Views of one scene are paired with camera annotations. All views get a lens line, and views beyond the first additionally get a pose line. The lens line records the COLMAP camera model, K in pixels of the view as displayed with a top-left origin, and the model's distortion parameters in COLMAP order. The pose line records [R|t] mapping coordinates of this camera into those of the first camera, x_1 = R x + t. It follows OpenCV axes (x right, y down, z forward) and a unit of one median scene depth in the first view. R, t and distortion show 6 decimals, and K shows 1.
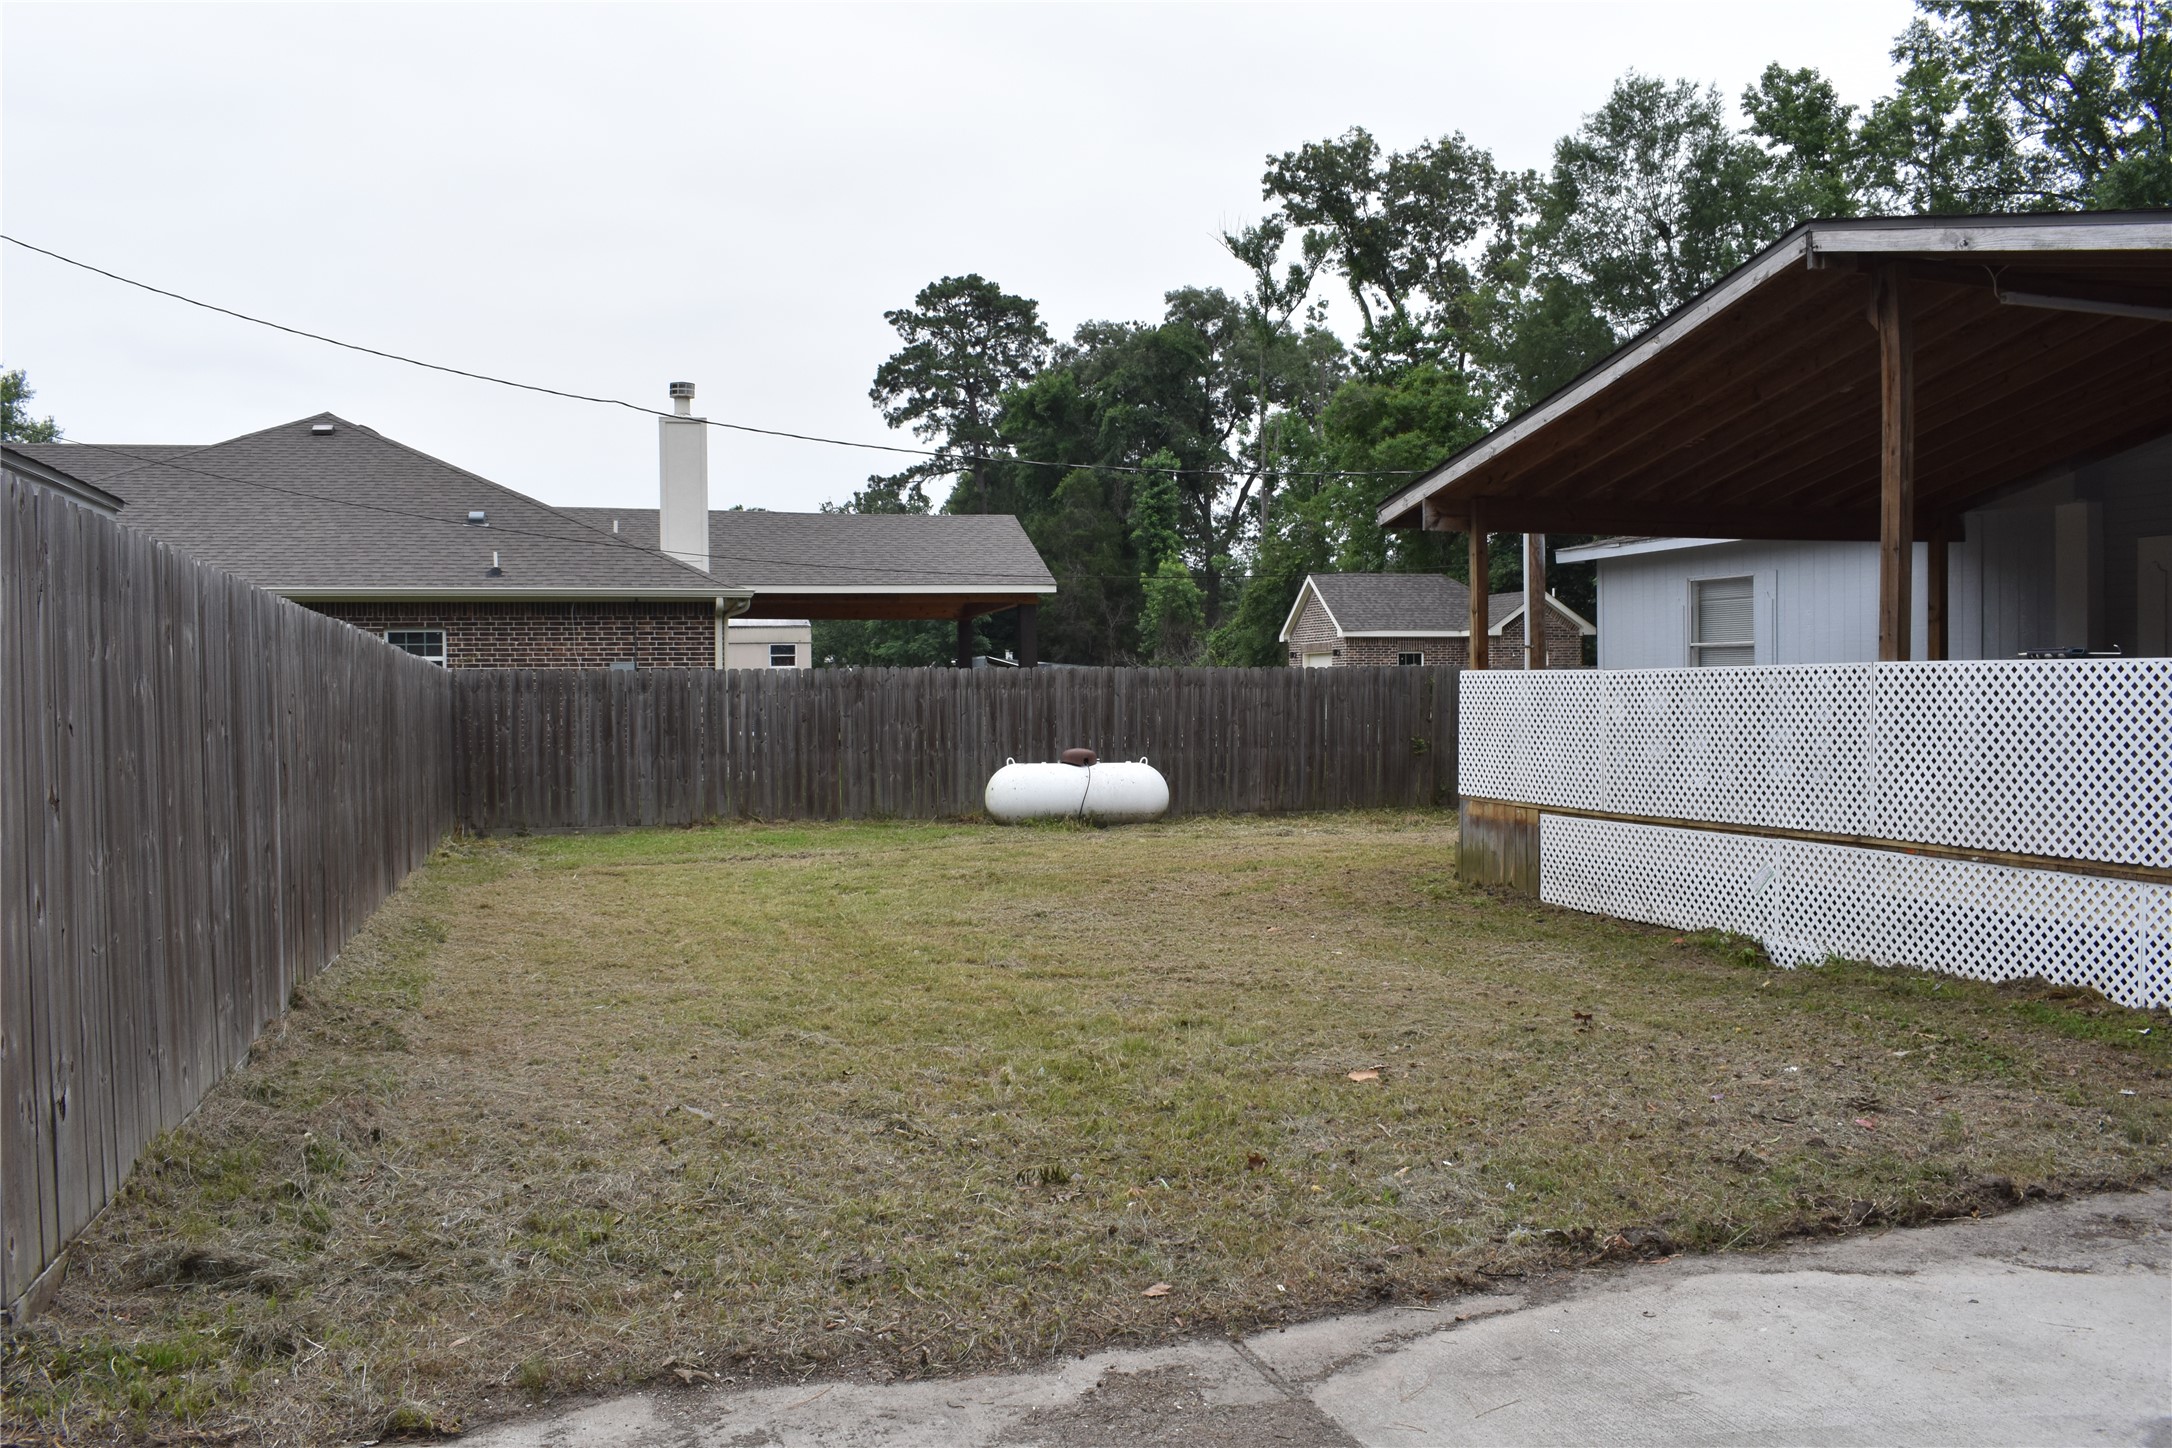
lens RADIAL K [[1821.8, 0, 1100.1], [0, 1821.8, 725.7], [0, 0, 1]] dist [-0.089558, 0.016083]
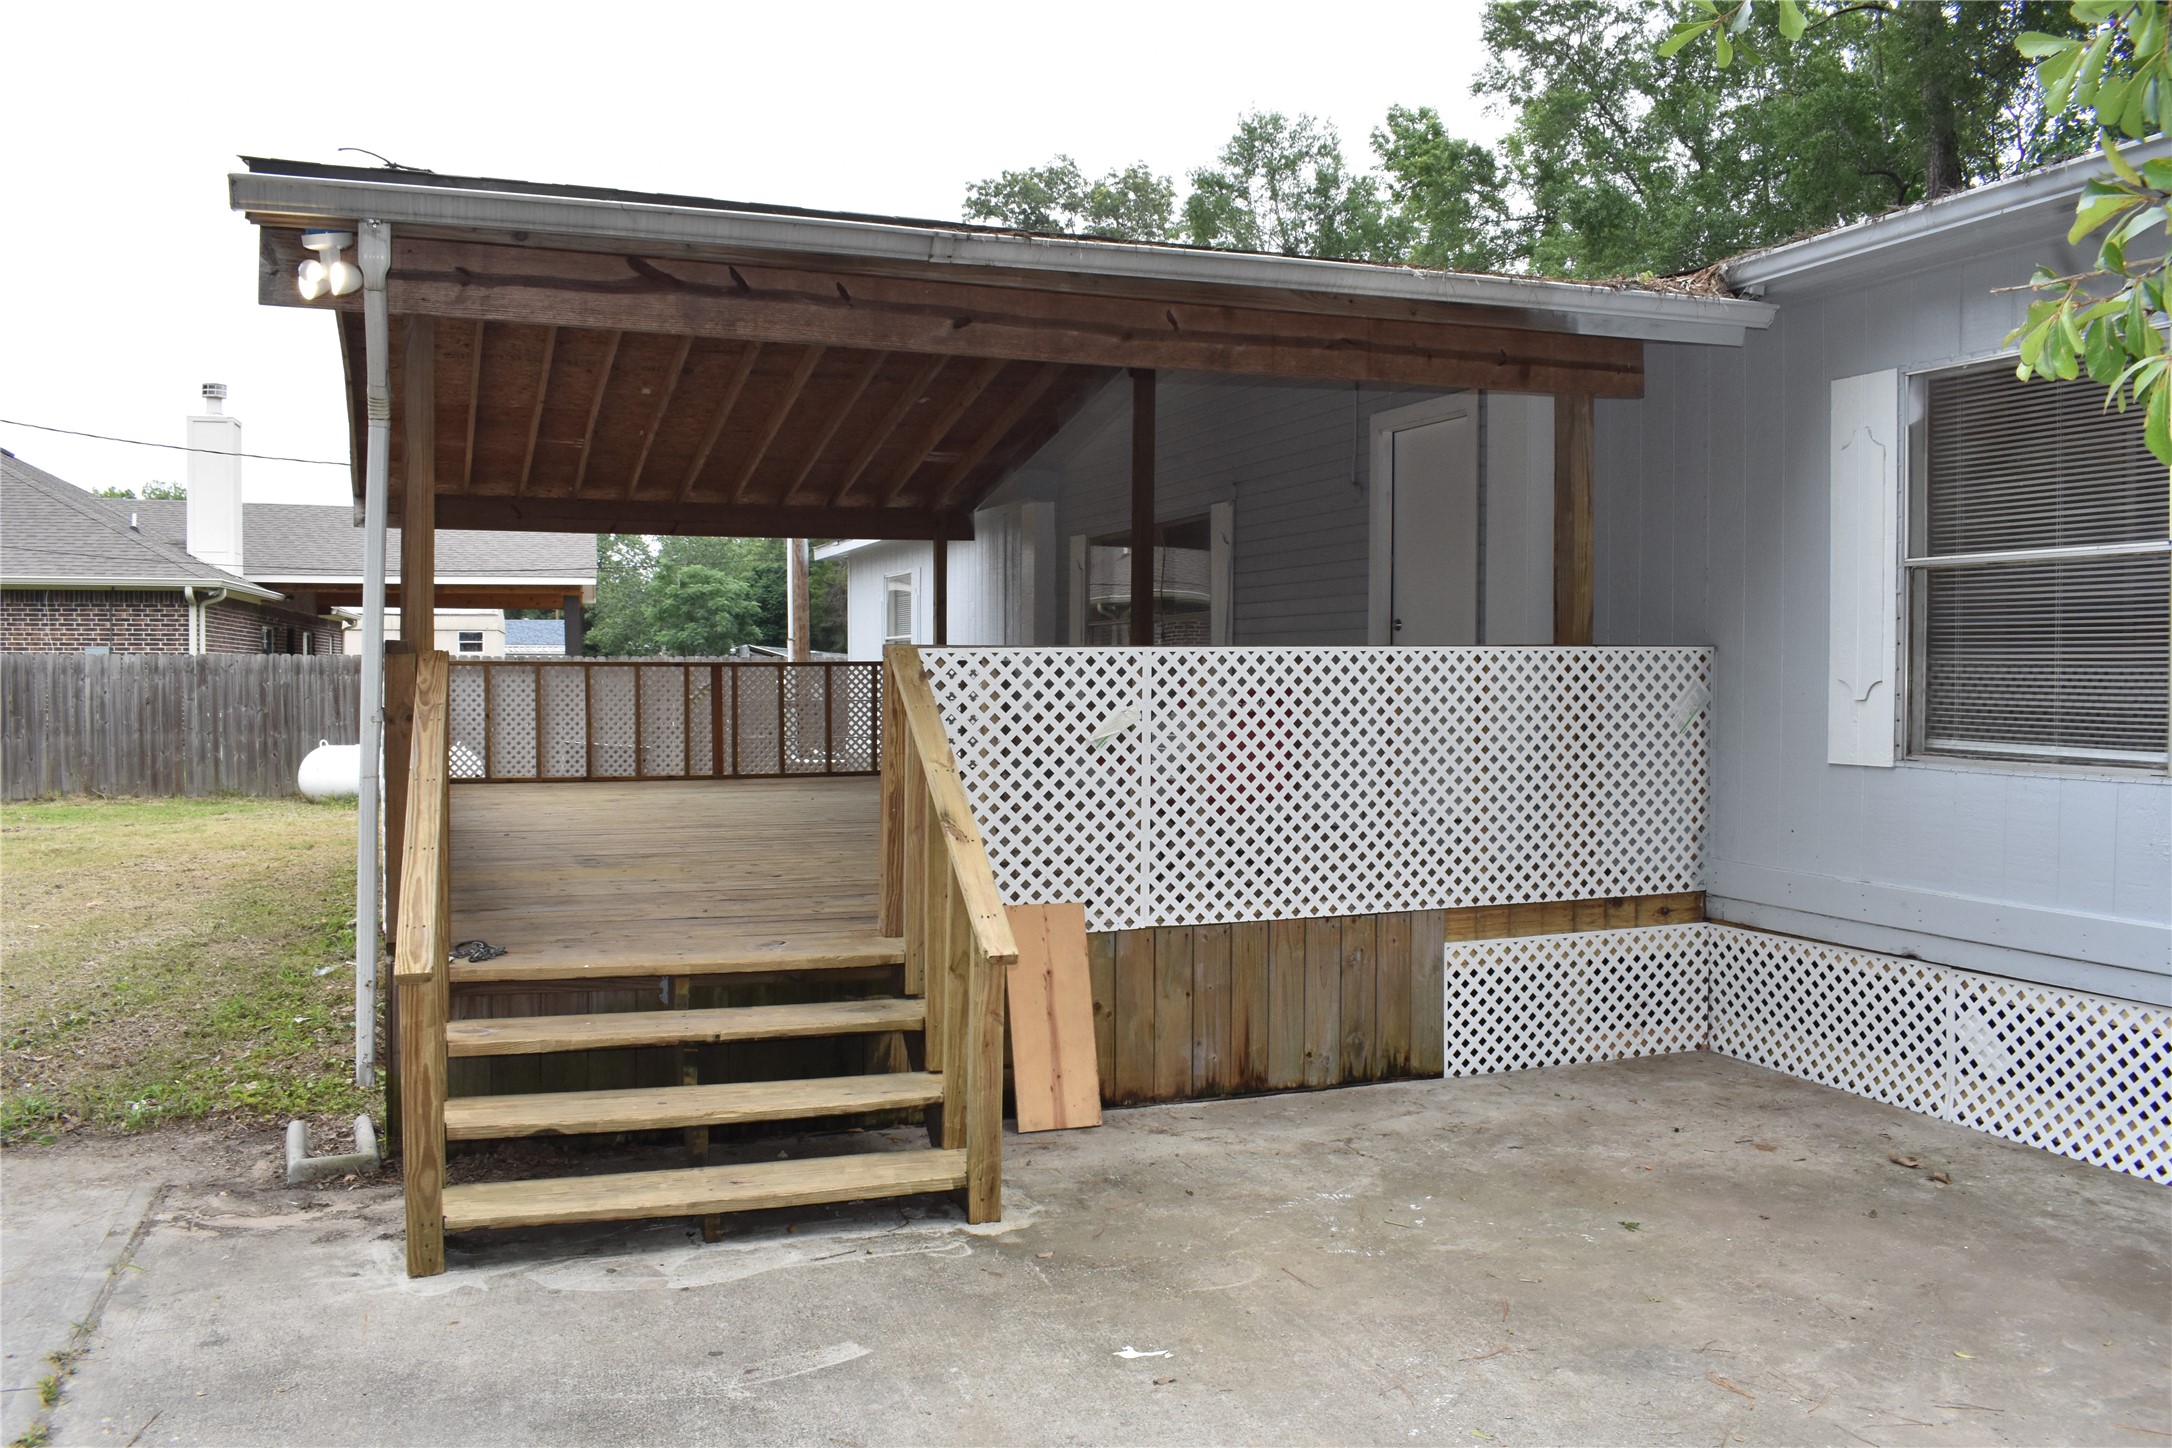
lens RADIAL K [[1684.8, 0, 1096.2], [0, 1684.8, 729.0], [0, 0, 1]] dist [-0.092277, -0.000077]
pose [[0.998151, 0.008961, 0.060116, 0.391349], [-0.009603, 0.999900, 0.010397, -0.003545], [-0.060016, -0.010955, 0.998137, 0.013651]]
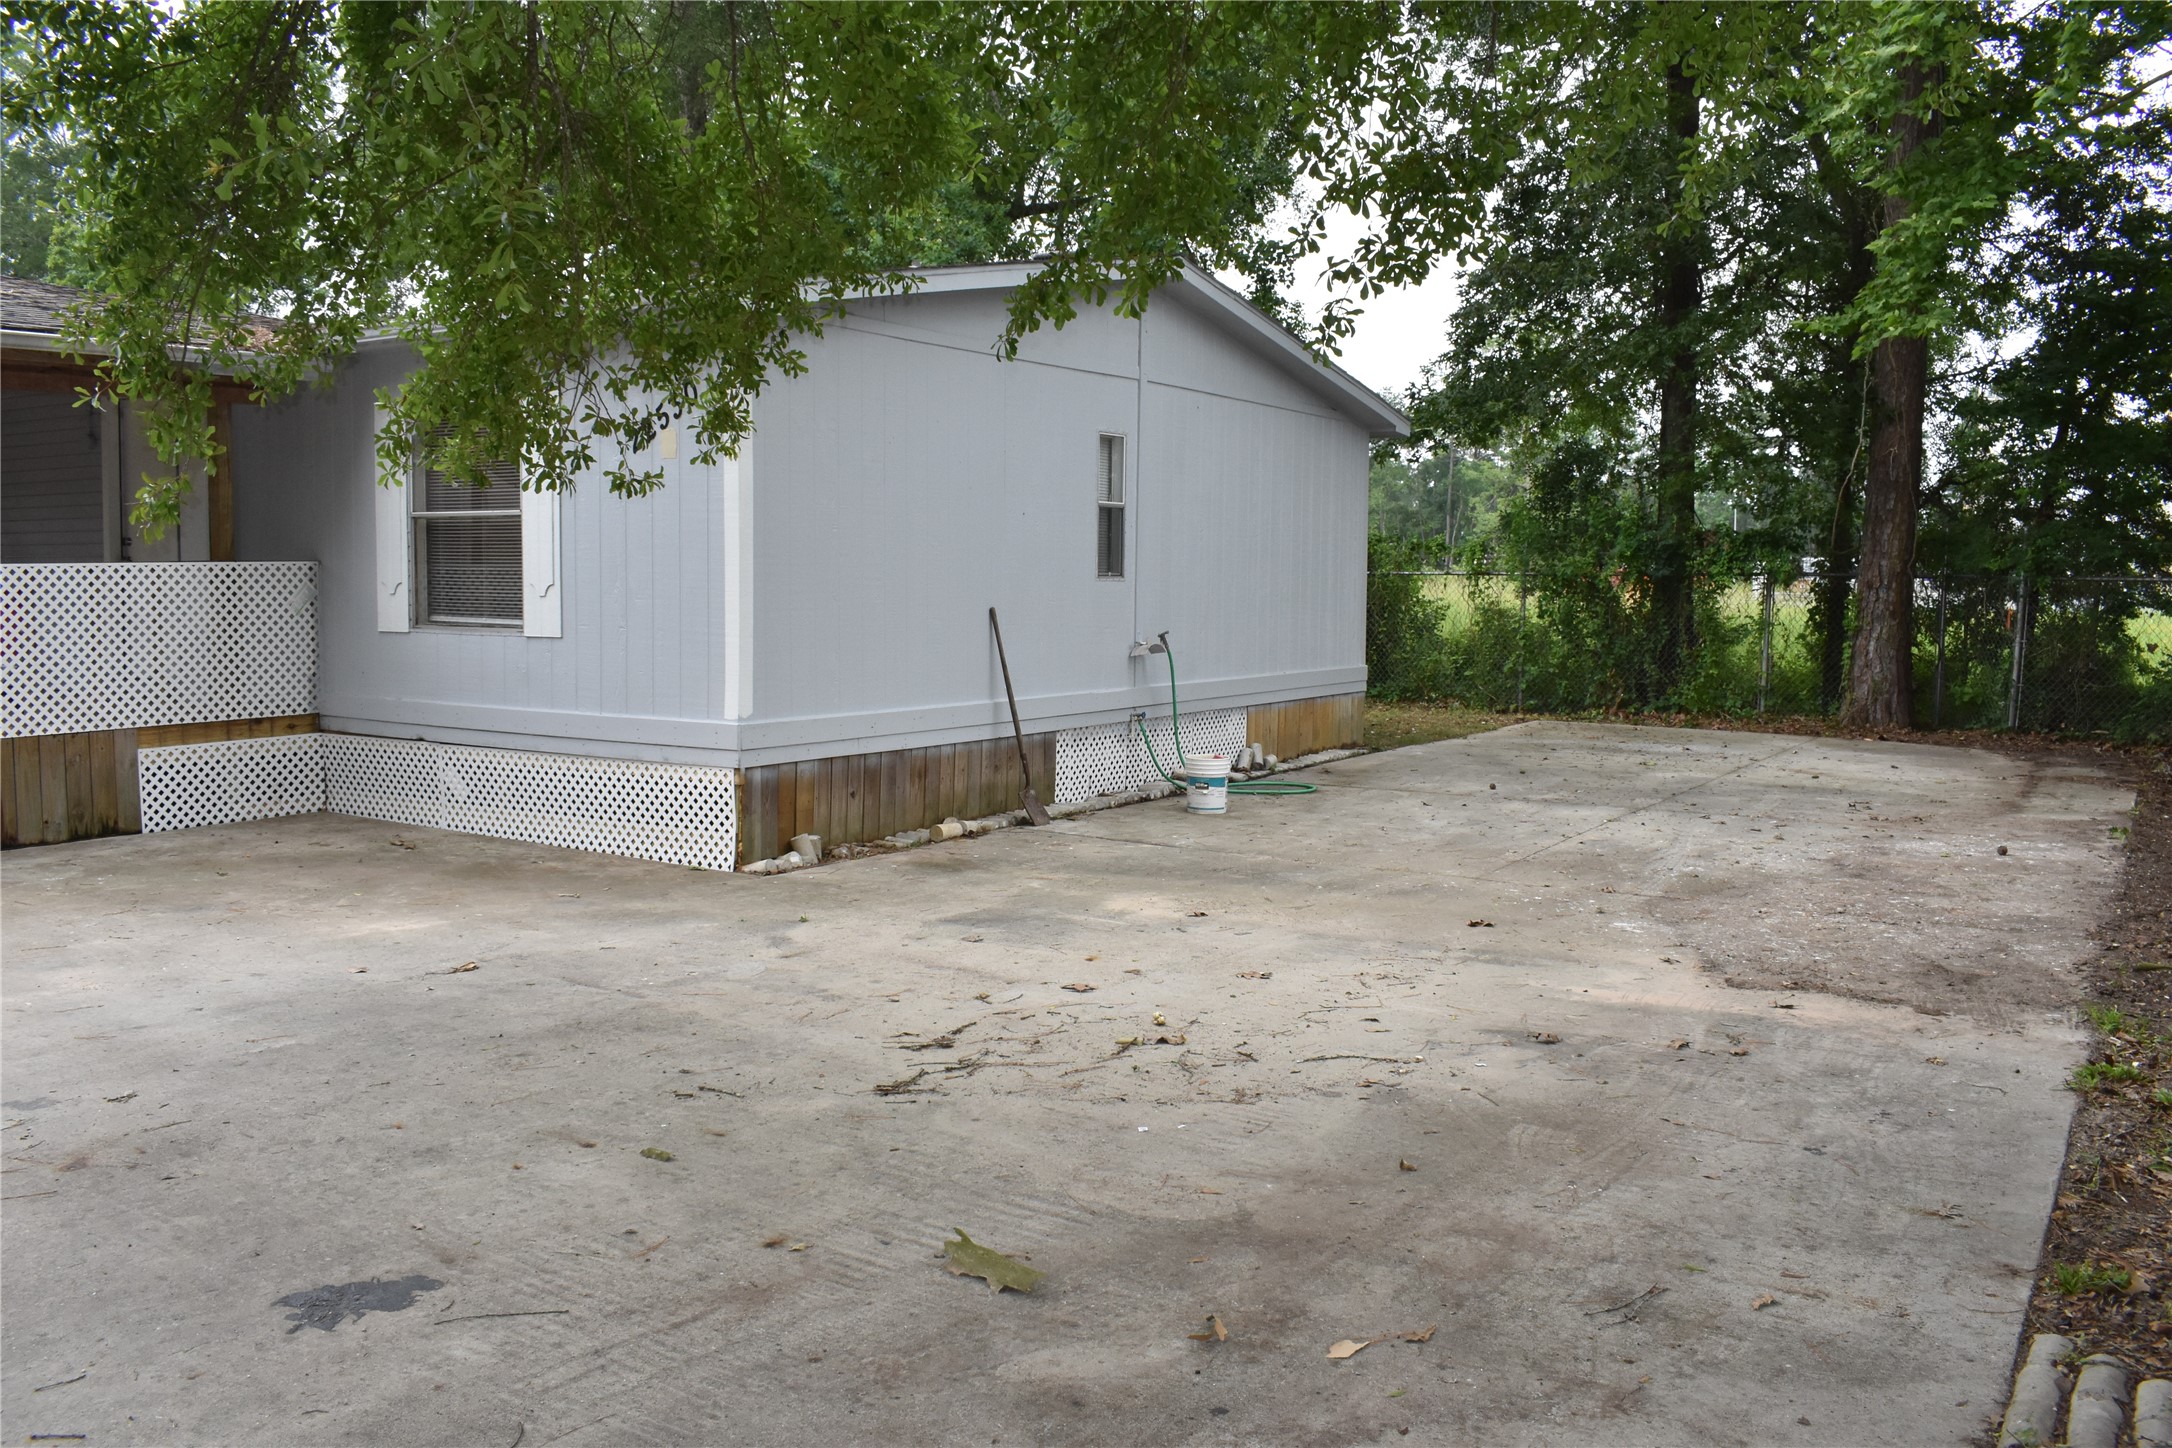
lens RADIAL K [[1684.8, 0, 1079.1], [0, 1684.8, 724.6], [0, 0, 1]] dist [-0.092277, -0.000077]
pose [[0.766868, -0.039296, 0.640601, 0.378590], [-0.000538, 0.998084, 0.061869, 0.001959], [-0.641805, -0.047790, 0.765377, -0.245203]]
